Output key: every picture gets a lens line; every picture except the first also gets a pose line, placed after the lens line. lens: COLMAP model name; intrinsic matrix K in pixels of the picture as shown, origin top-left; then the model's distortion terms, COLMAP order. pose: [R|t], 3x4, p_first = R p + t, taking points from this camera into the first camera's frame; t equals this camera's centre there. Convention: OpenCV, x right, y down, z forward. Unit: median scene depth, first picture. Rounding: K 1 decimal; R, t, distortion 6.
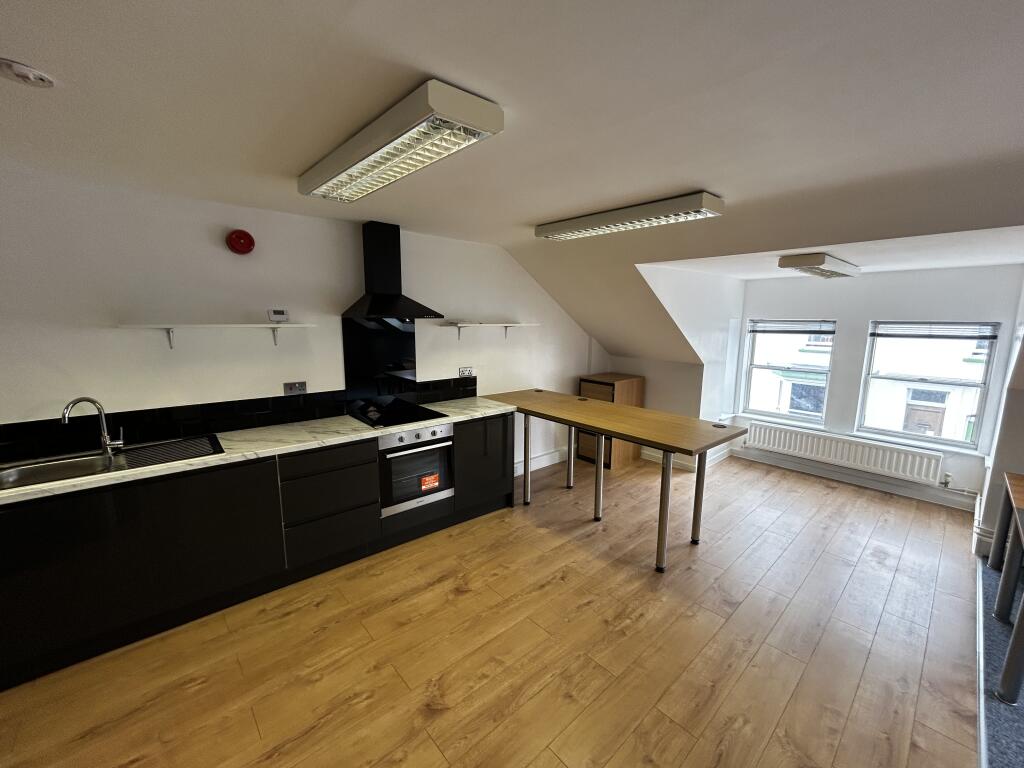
lens RADIAL K [[414.8, 0, 513.2], [0, 414.8, 380.8], [0, 0, 1]] dist [-0.000544, 0.000618]
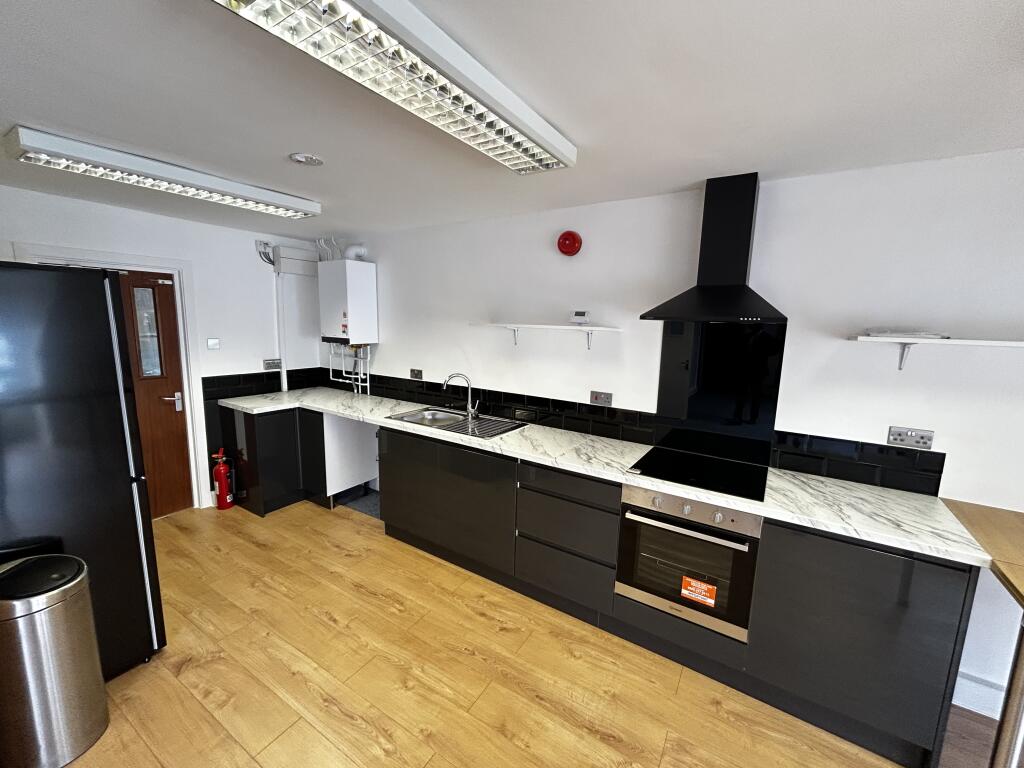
lens RADIAL K [[414.8, 0, 511.5], [0, 414.8, 382.6], [0, 0, 1]] dist [-0.000544, 0.000618]
pose [[0.281675, 0.145019, -0.948488, 0.273996], [-0.165922, 0.980983, 0.100713, -0.076919], [0.945055, 0.129006, 0.300380, 0.561930]]
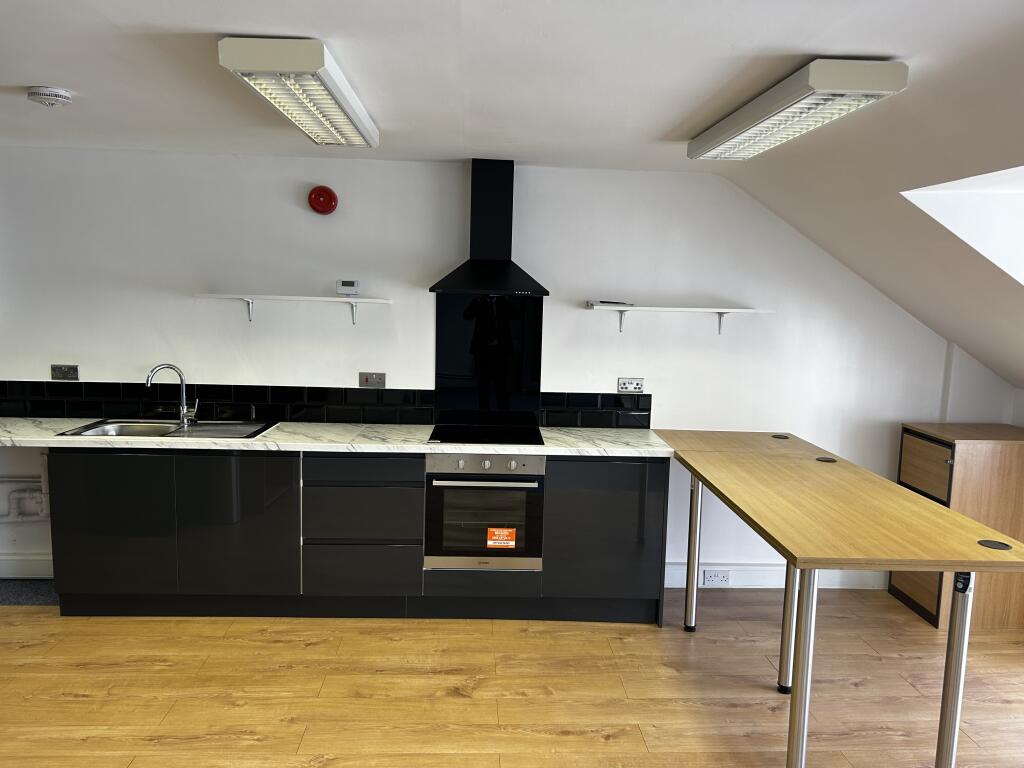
lens RADIAL K [[771.8, 0, 521.0], [0, 771.8, 384.7], [0, 0, 1]] dist [0.039373, -0.042348]
pose [[0.785488, 0.085949, -0.612879, 0.610184], [-0.113441, 0.993526, -0.006061, 0.002849], [0.608390, 0.074286, 0.790154, 0.020677]]
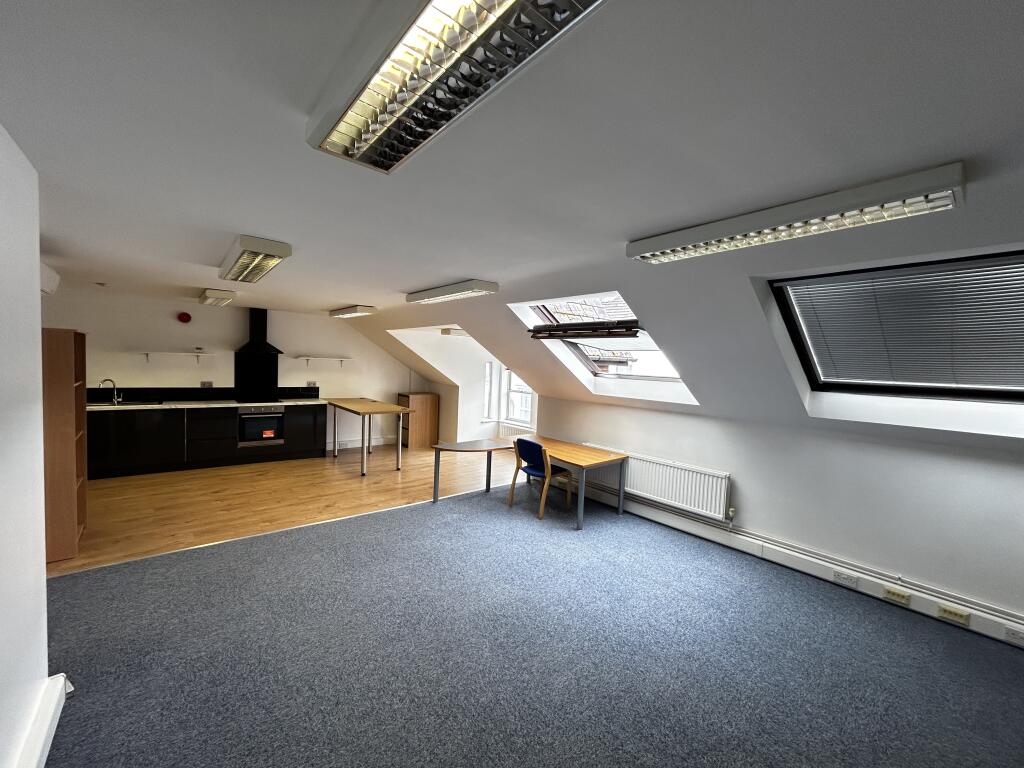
lens RADIAL K [[414.8, 0, 508.3], [0, 414.8, 383.8], [0, 0, 1]] dist [-0.000544, 0.000618]
pose [[0.998463, 0.031549, -0.045577, 1.131750], [-0.036056, 0.994158, -0.101733, 0.178433], [0.042102, 0.103219, 0.993767, -1.058412]]
